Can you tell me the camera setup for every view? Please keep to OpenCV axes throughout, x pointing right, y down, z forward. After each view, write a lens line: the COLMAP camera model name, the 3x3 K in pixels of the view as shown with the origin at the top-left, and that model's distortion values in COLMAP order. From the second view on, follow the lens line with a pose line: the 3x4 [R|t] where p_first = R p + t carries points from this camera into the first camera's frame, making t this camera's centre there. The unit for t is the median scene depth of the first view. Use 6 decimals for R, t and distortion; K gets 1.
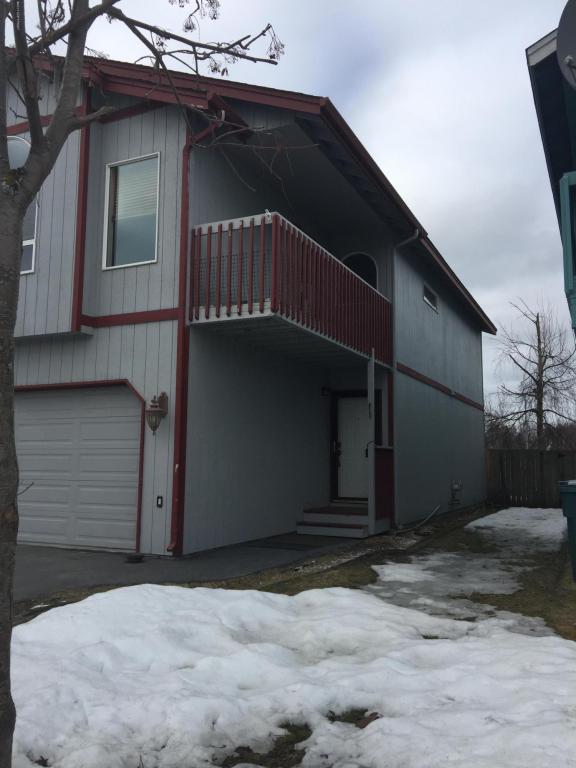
lens RADIAL K [[655.5, 0, 288.0], [0, 655.5, 377.6], [0, 0, 1]] dist [0.086302, -0.127261]
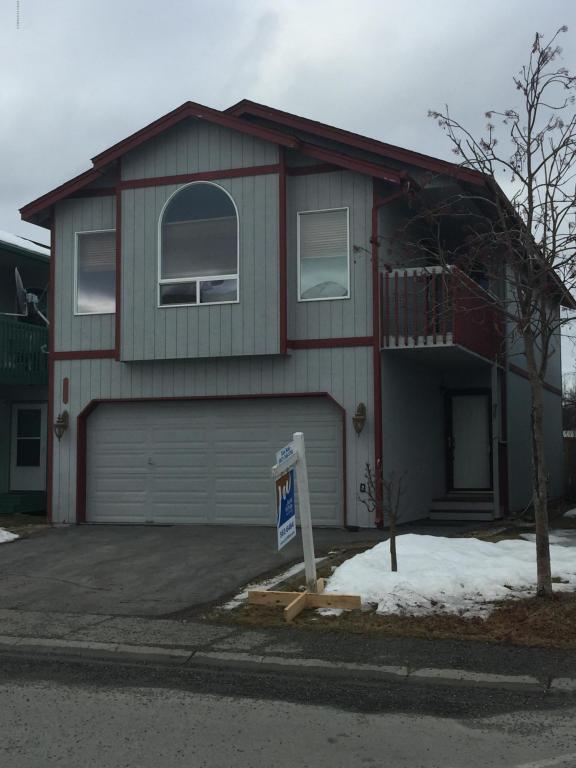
lens RADIAL K [[1053.3, 0, 288.0], [0, 1053.3, 384.0], [0, 0, 1]] dist [0.038413, 0.014346]
pose [[0.996736, -0.008089, 0.080324, -0.477610], [0.003348, 0.998254, 0.058980, -0.131302], [-0.080661, -0.058519, 0.995022, -0.984505]]
